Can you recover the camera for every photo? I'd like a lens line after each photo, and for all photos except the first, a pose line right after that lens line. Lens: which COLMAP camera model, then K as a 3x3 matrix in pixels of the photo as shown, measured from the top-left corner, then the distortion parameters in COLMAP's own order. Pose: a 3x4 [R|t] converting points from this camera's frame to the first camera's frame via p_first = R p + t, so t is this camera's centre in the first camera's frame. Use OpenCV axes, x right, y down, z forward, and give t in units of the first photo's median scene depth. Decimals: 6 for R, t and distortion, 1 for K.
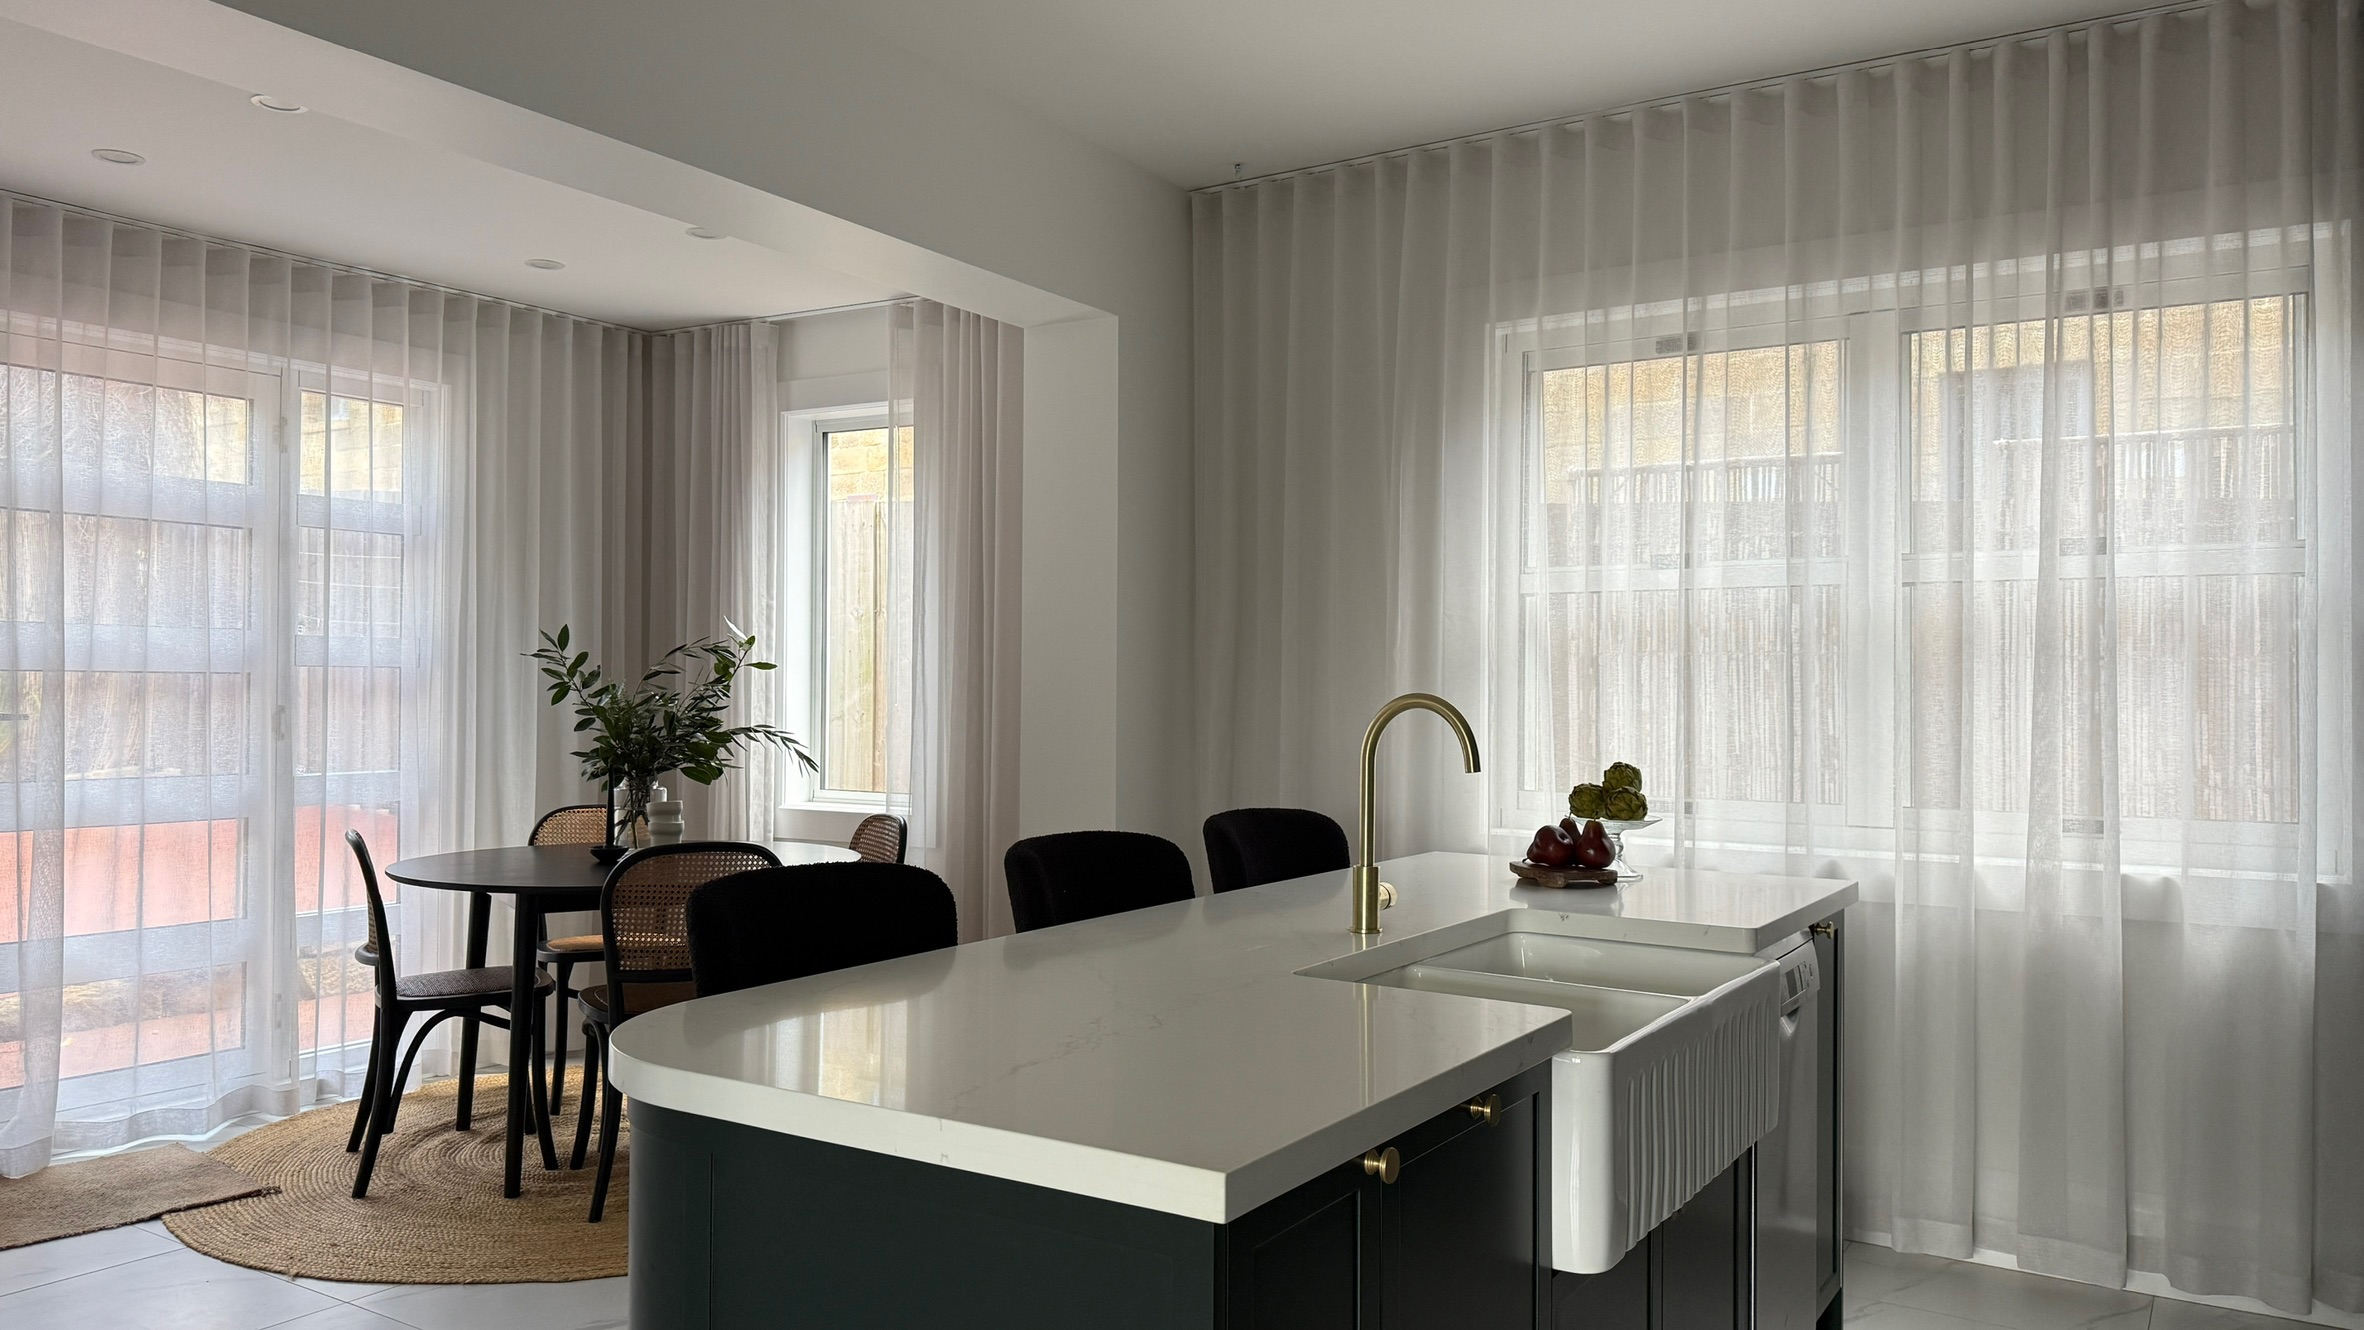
lens RADIAL K [[1661.3, 0, 1183.2], [0, 1661.3, 675.5], [0, 0, 1]] dist [0.064693, -0.074354]
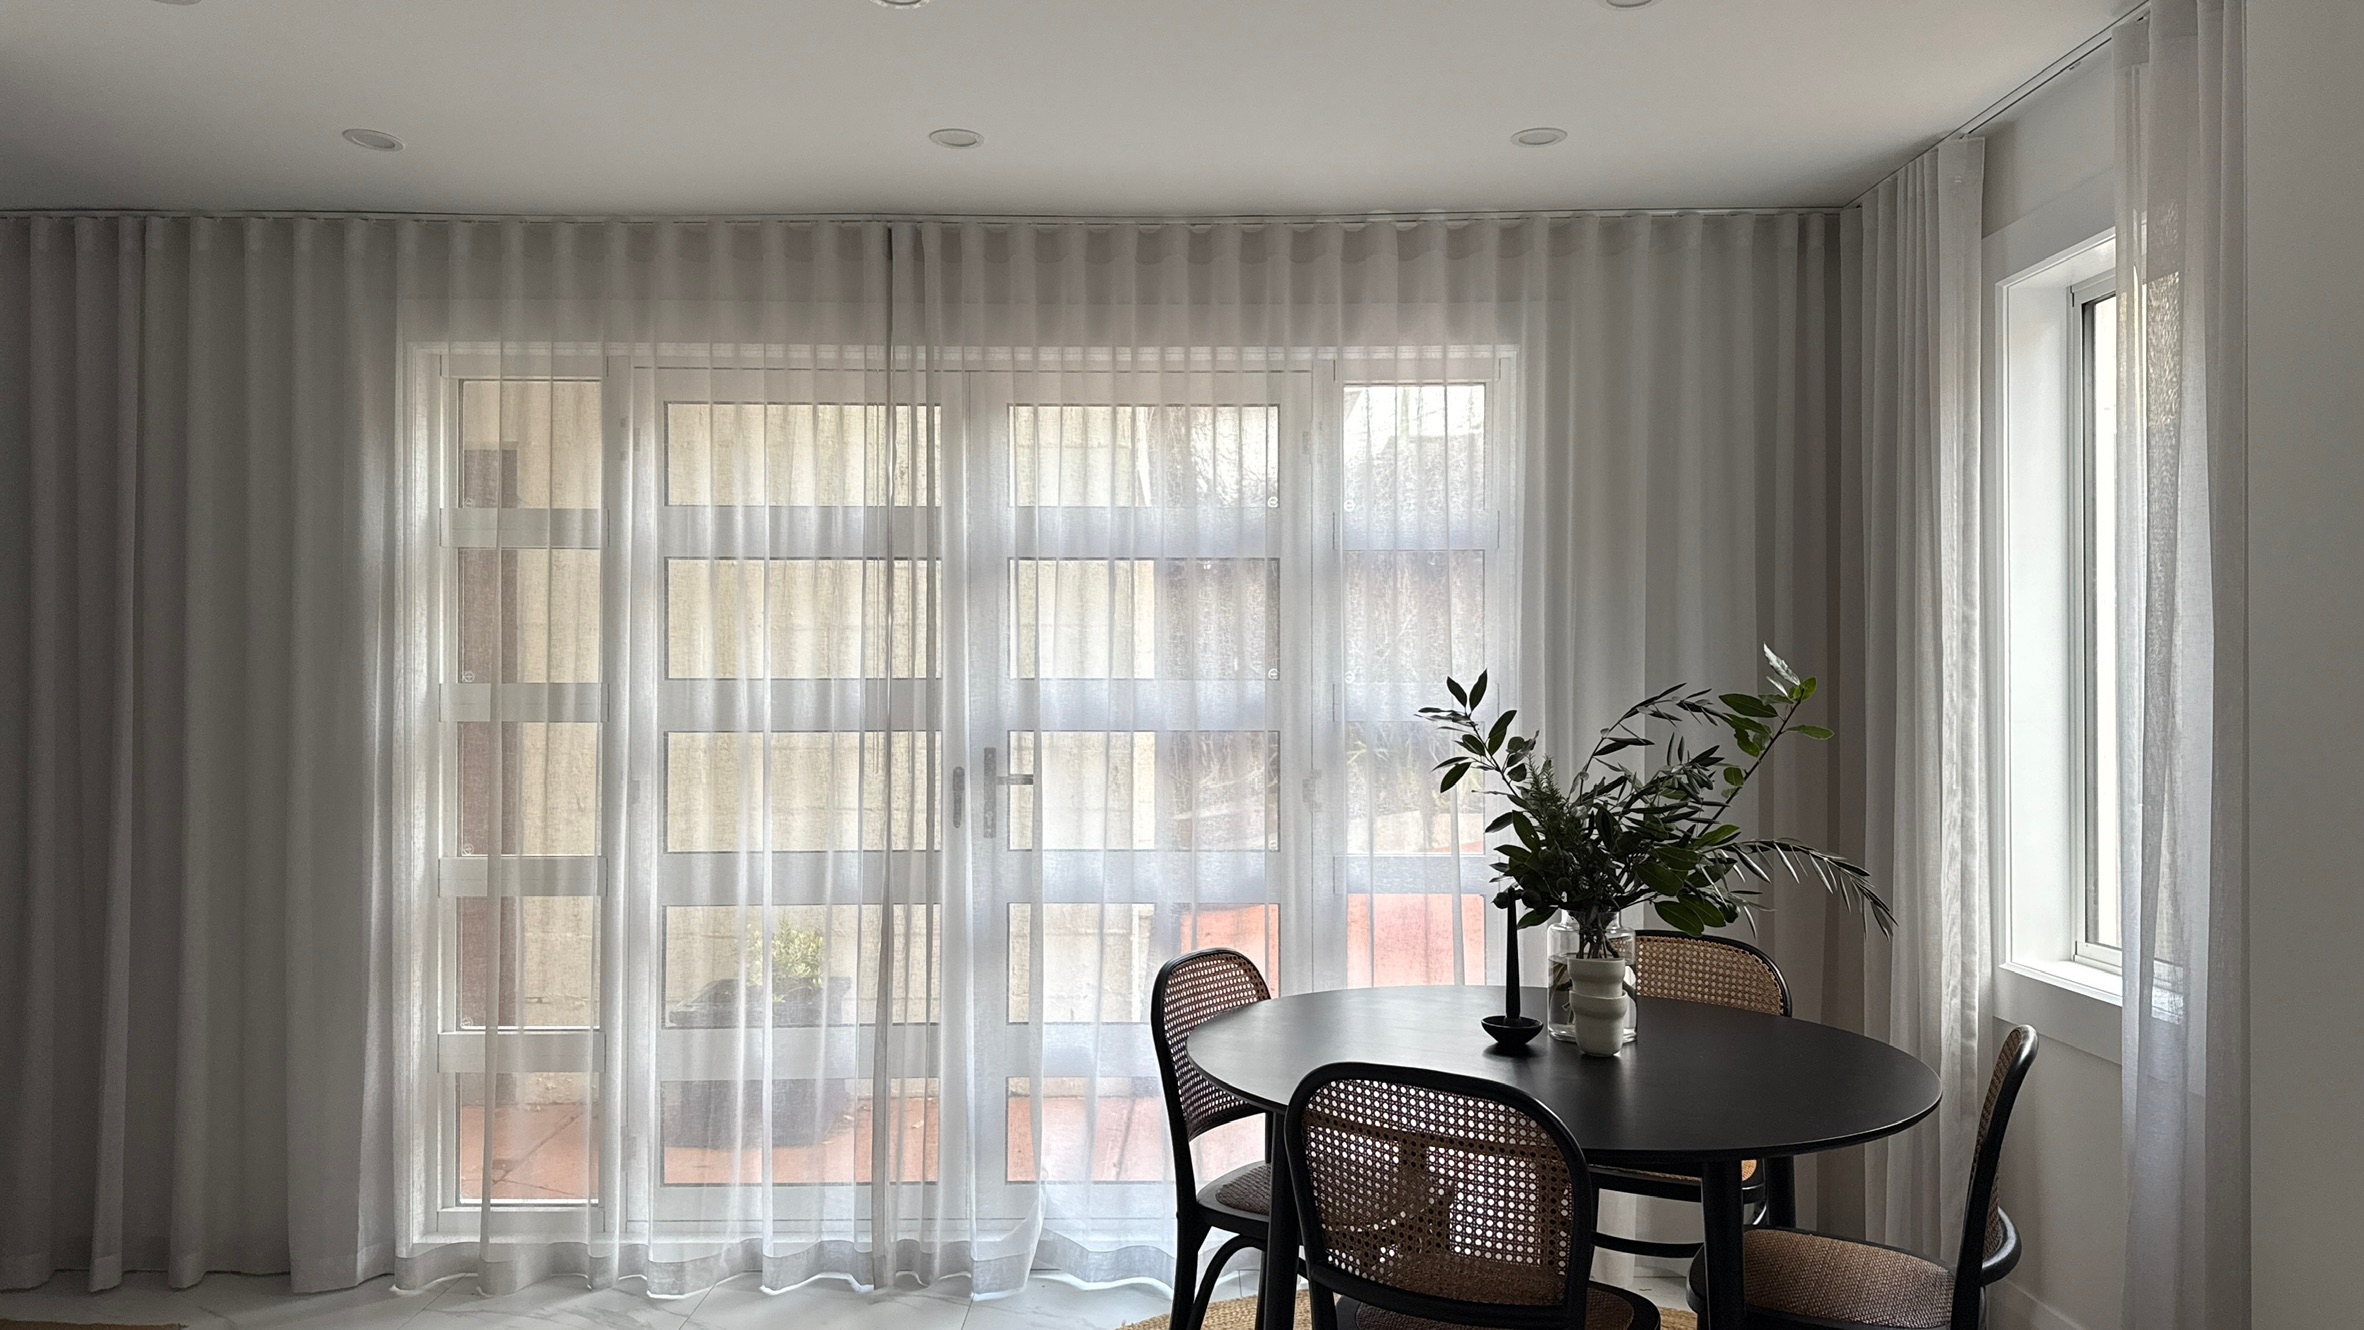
lens RADIAL K [[1661.3, 0, 1183.2], [0, 1661.3, 675.5], [0, 0, 1]] dist [0.064693, -0.074354]
pose [[0.533768, -0.017069, -0.845459, 0.119383], [0.011693, 0.999850, -0.012805, -0.020655], [0.845550, -0.003051, 0.533888, 0.536549]]
